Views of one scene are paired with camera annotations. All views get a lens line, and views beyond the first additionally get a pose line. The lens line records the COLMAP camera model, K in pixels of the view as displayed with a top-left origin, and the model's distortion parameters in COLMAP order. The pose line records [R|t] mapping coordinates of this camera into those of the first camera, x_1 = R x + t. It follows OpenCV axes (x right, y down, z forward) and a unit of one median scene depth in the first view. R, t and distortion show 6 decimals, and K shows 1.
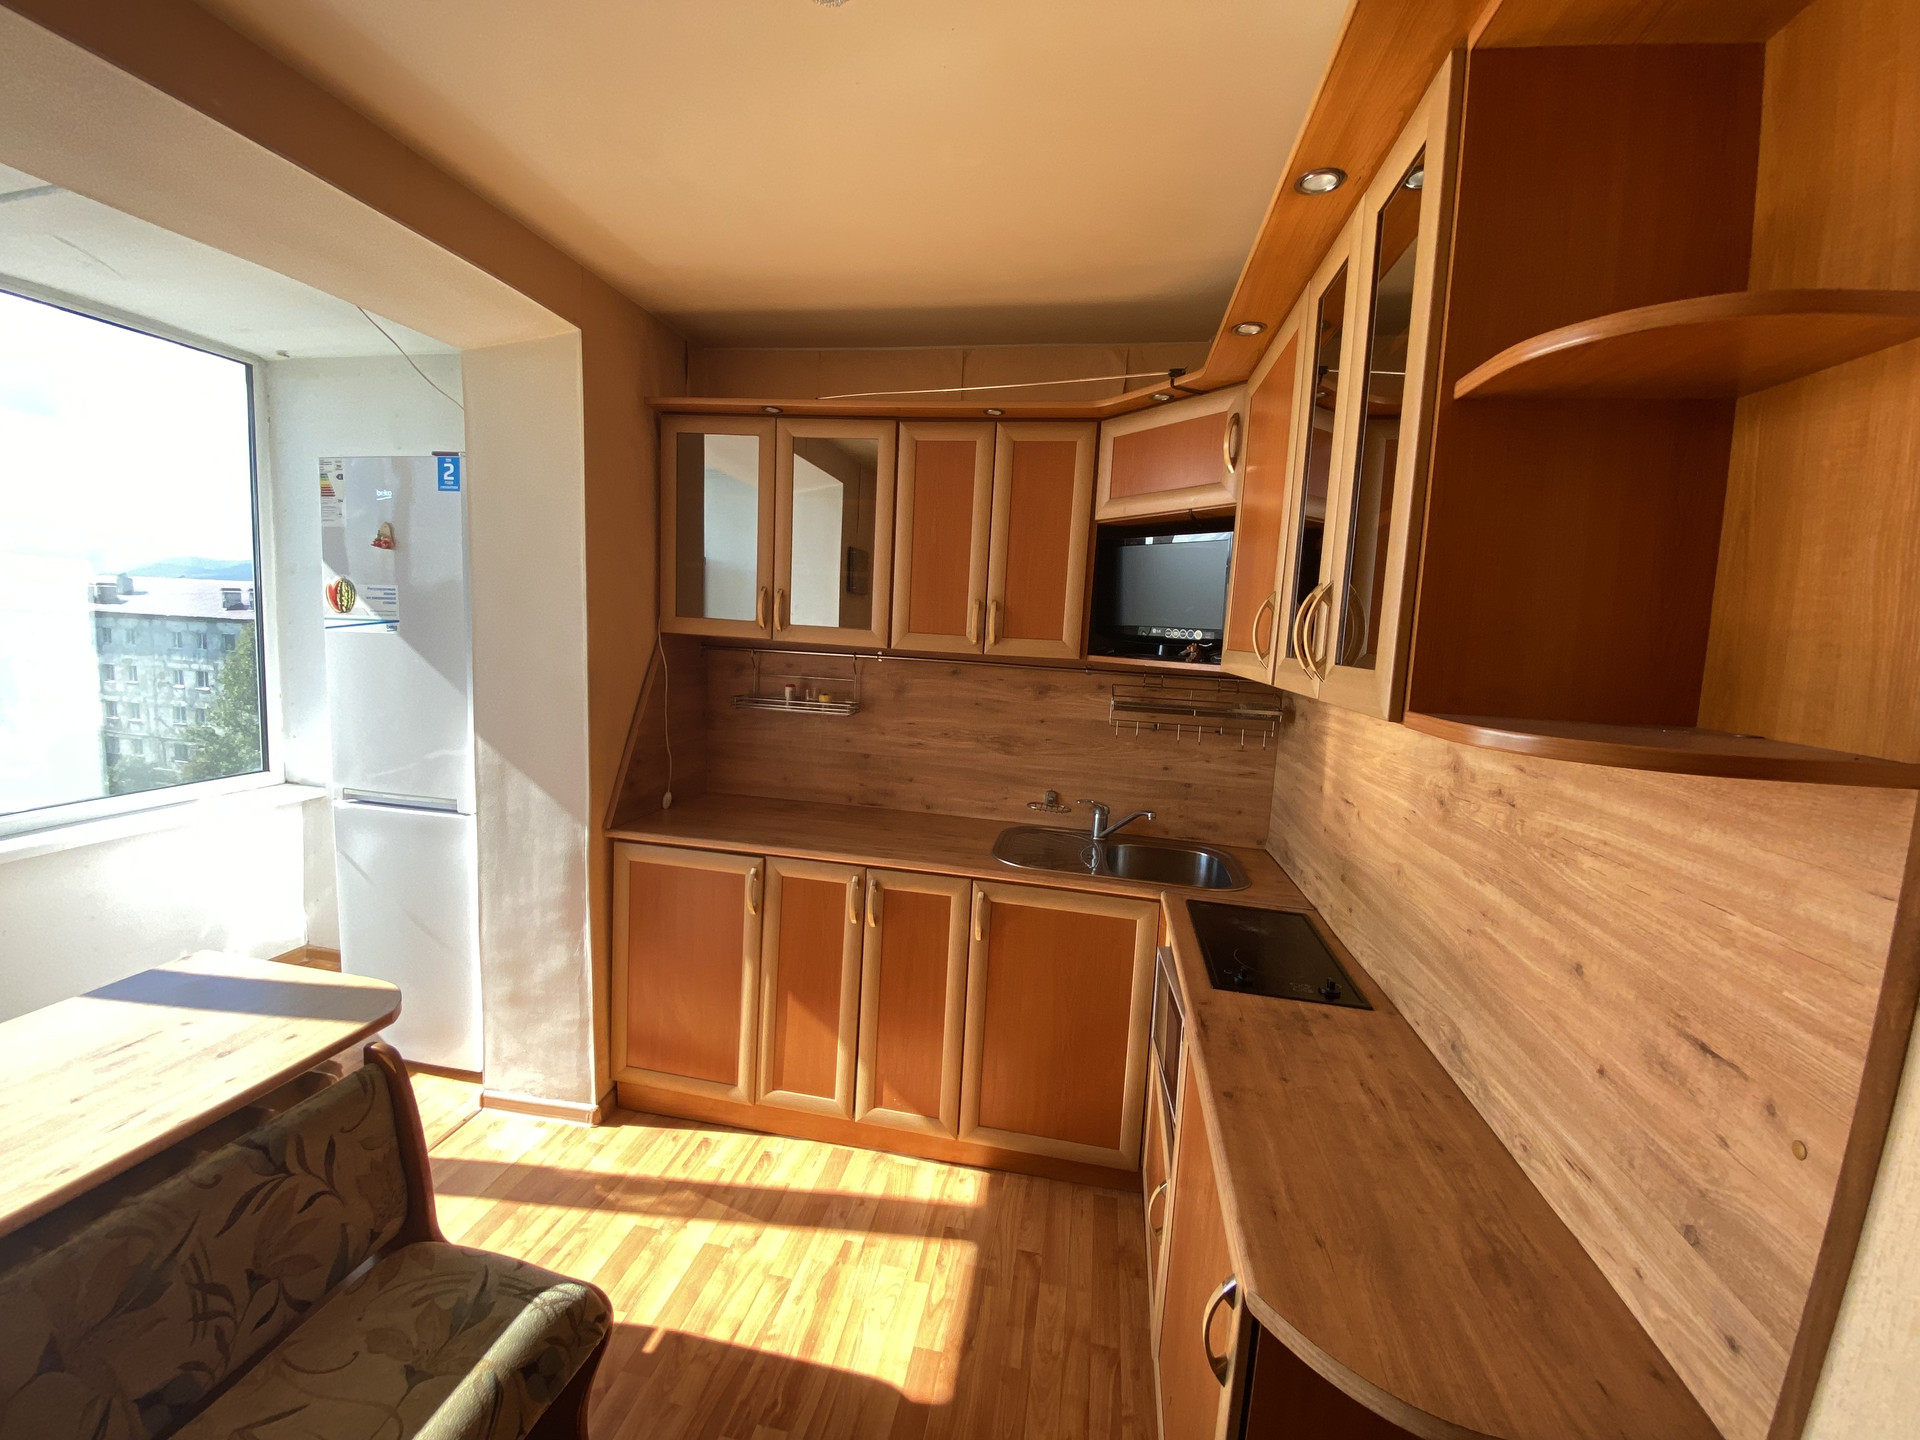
lens RADIAL K [[770.1, 0, 961.0], [0, 770.1, 708.9], [0, 0, 1]] dist [0.019334, -0.020727]
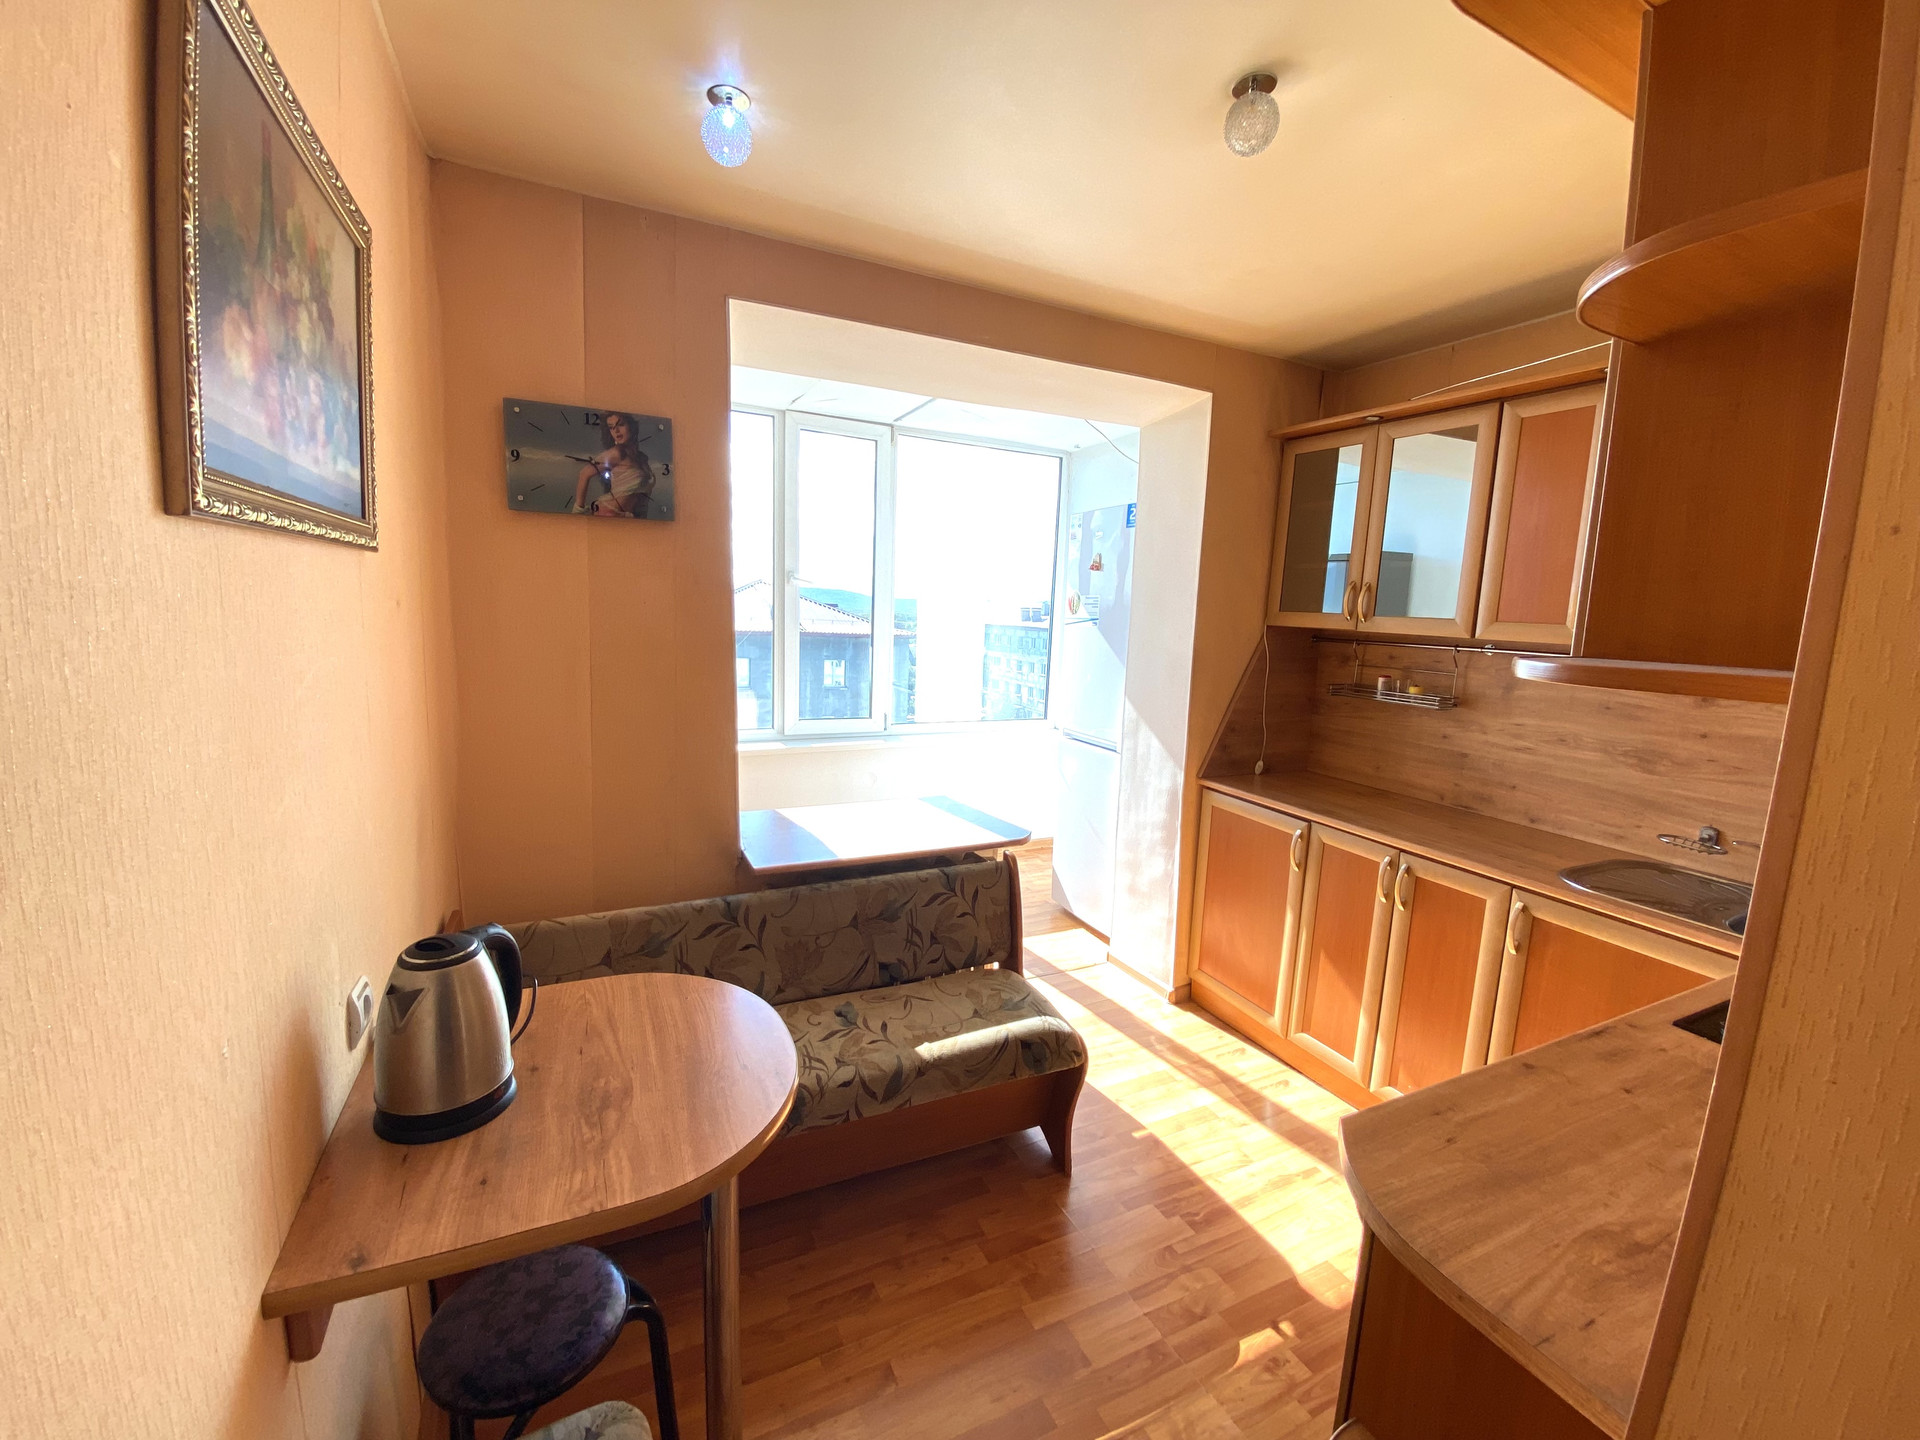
lens RADIAL K [[770.1, 0, 961.0], [0, 770.1, 708.9], [0, 0, 1]] dist [0.019334, -0.020727]
pose [[0.593703, 0.079265, -0.800771, 0.325350], [-0.094120, 0.995146, 0.028724, 0.042540], [0.799161, 0.058315, 0.598282, -0.088742]]
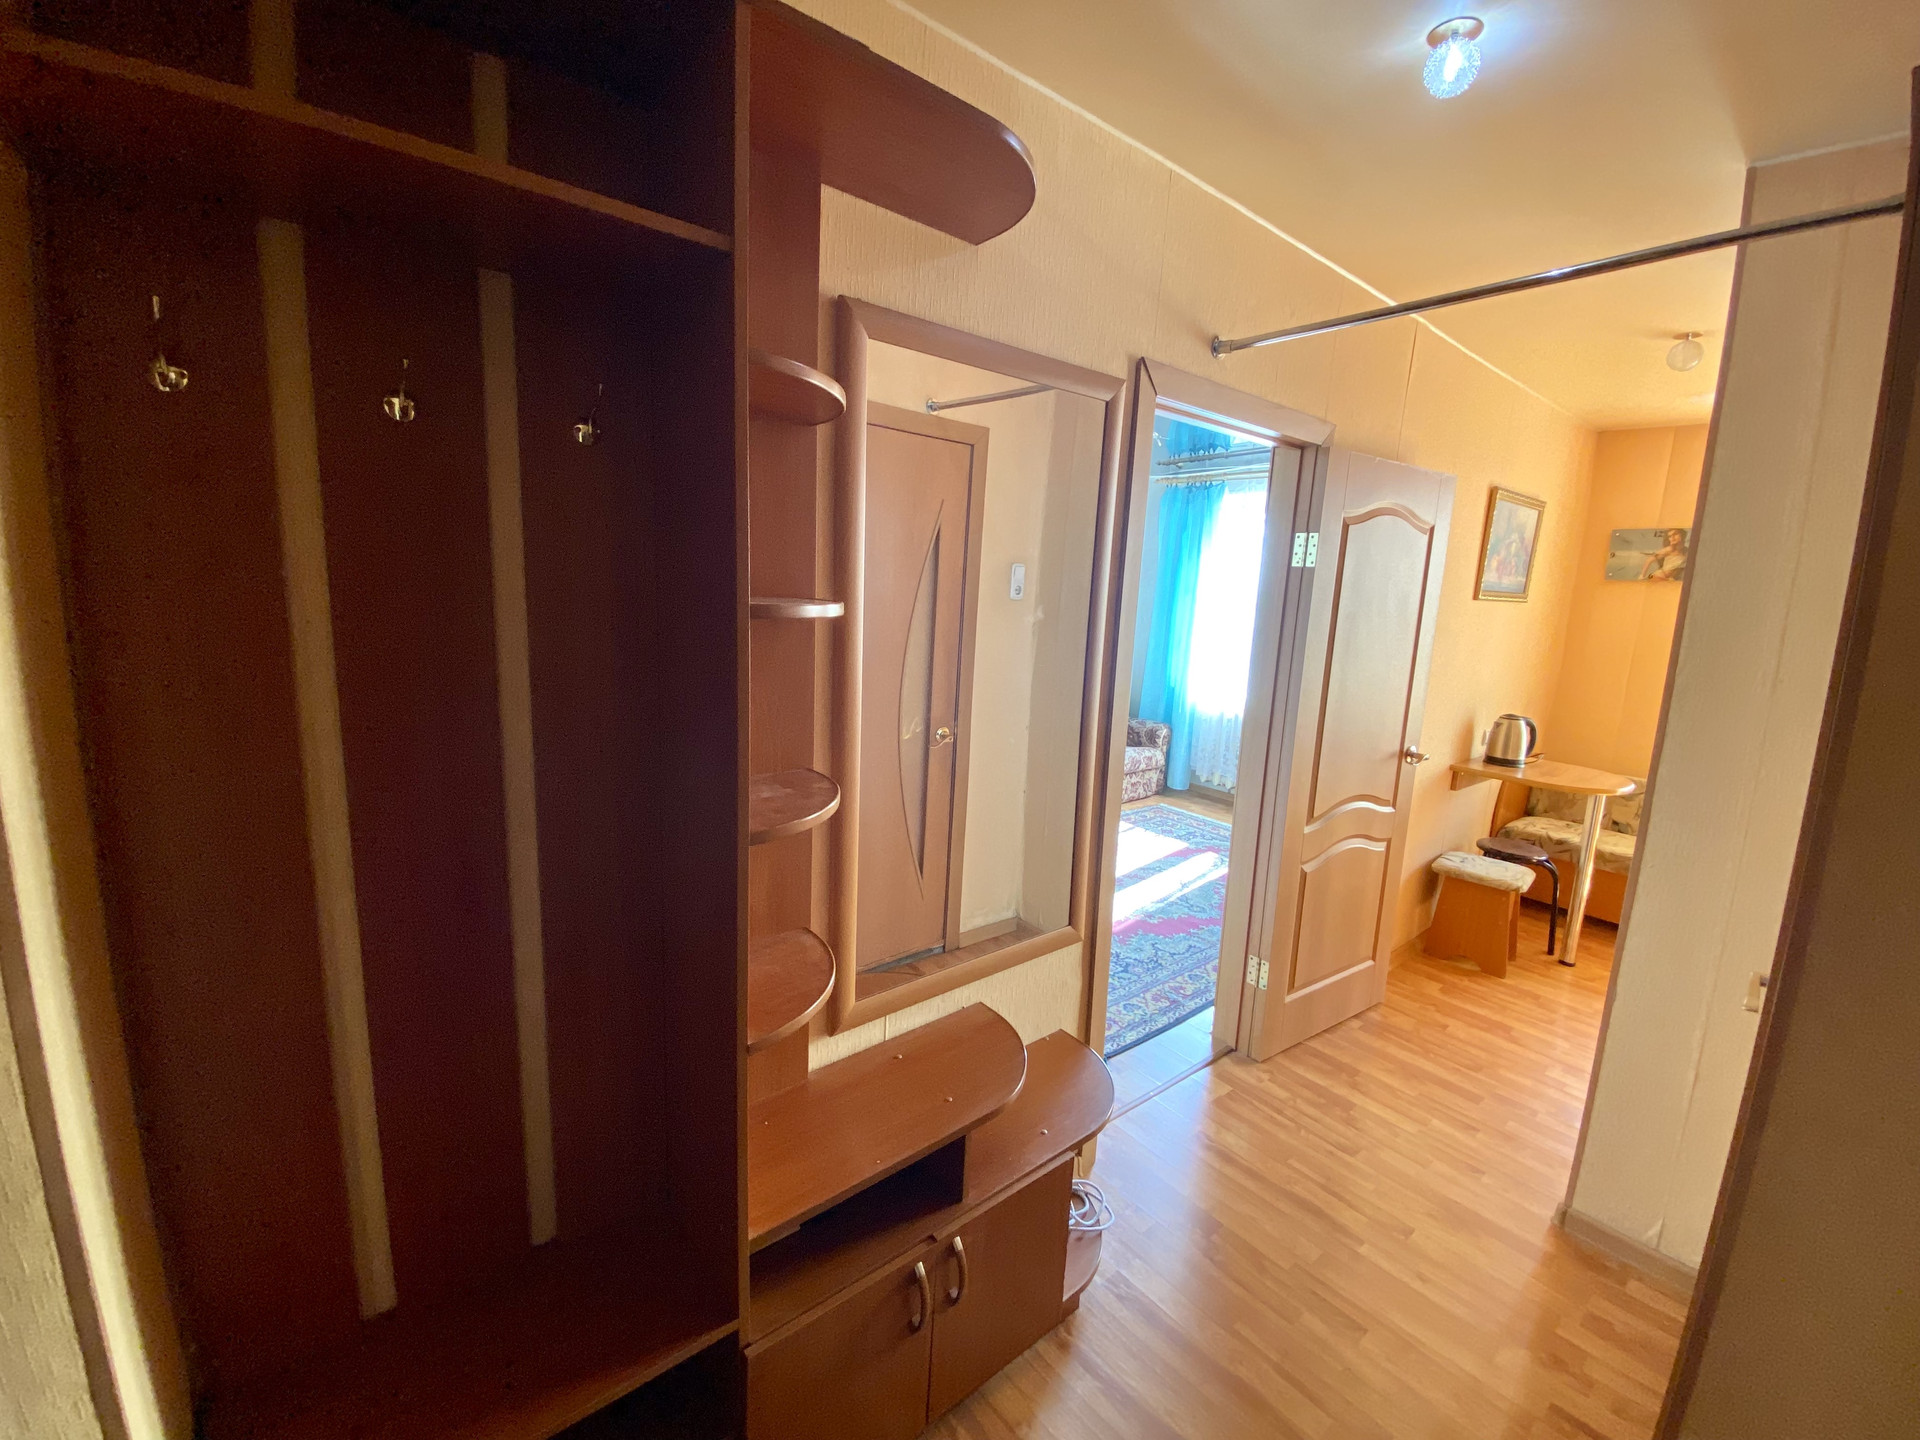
lens RADIAL K [[770.1, 0, 961.0], [0, 770.1, 708.9], [0, 0, 1]] dist [0.019334, -0.020727]
pose [[-0.651243, 0.042782, -0.757663, 1.970458], [-0.156371, 0.969418, 0.189147, 0.091712], [0.742584, 0.241657, -0.624636, 0.126355]]
